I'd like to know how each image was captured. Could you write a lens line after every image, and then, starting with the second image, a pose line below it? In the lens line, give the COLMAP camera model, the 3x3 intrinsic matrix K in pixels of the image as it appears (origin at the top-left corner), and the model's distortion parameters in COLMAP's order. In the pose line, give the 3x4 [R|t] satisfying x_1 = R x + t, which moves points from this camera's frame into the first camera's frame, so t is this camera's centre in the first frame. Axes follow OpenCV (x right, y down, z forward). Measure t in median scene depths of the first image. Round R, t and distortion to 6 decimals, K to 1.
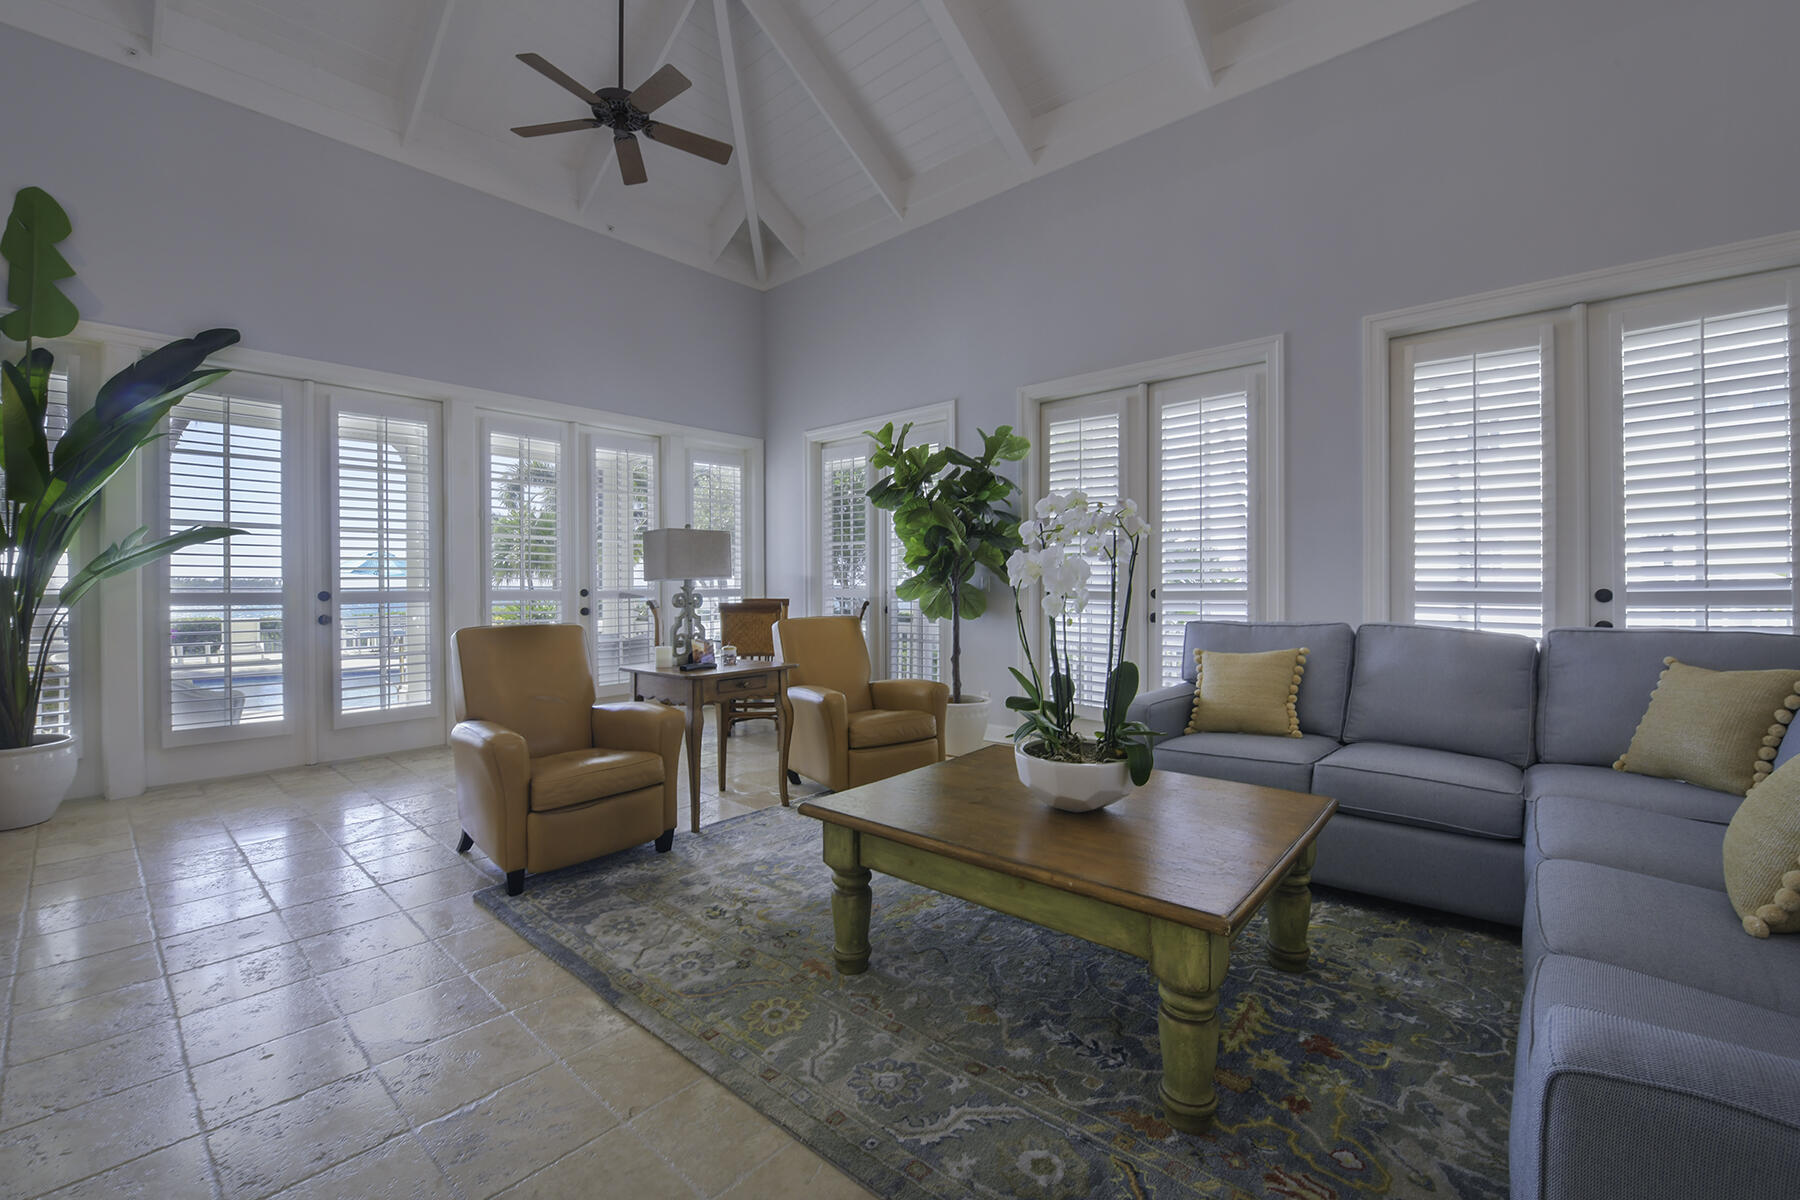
lens RADIAL K [[748.5, 0, 903.4], [0, 748.5, 592.5], [0, 0, 1]] dist [-0.019346, -0.000042]
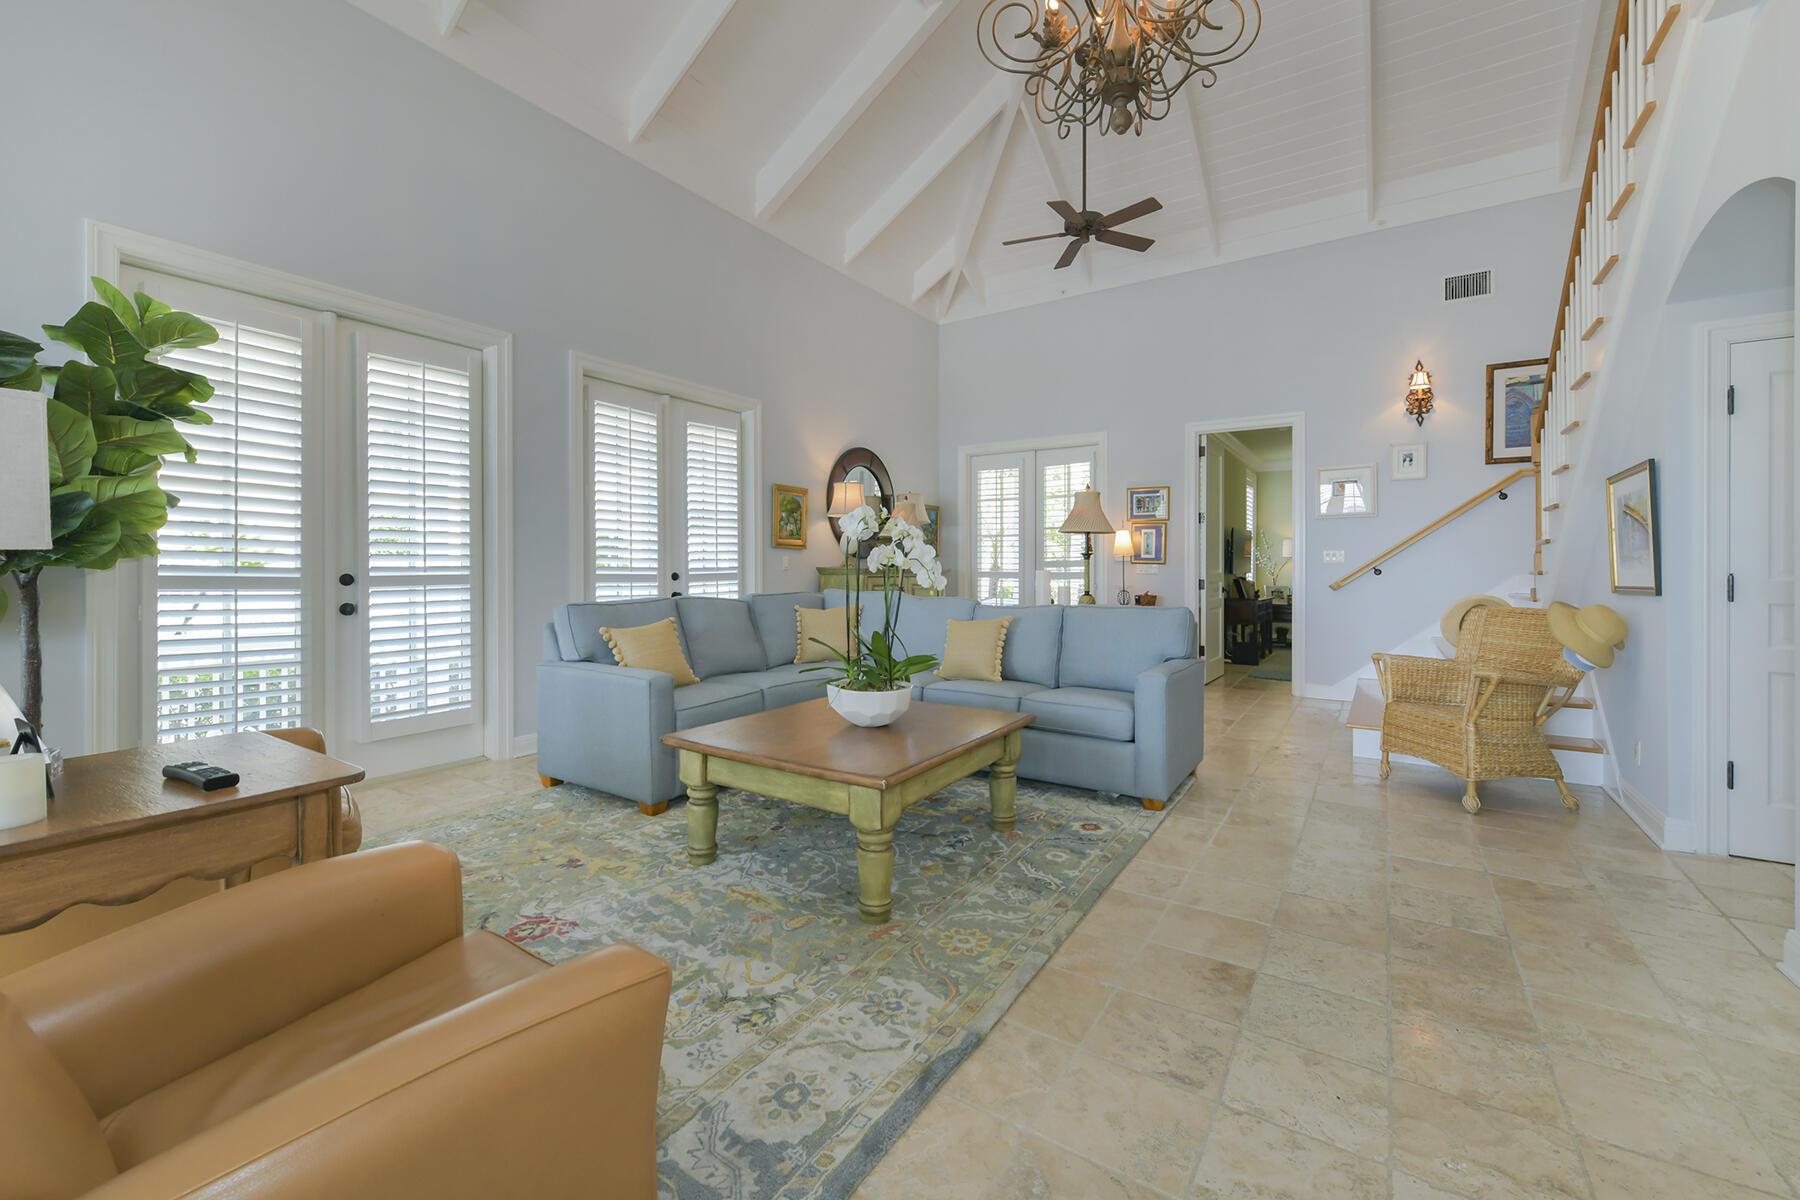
lens RADIAL K [[721.7, 0, 910.1], [0, 721.7, 574.4], [0, 0, 1]] dist [0.000602, 0.000114]
pose [[-0.141733, -0.007013, 0.989880, -0.798655], [0.005661, 0.999953, 0.007895, -0.010410], [-0.989889, 0.006723, -0.141687, 0.776320]]
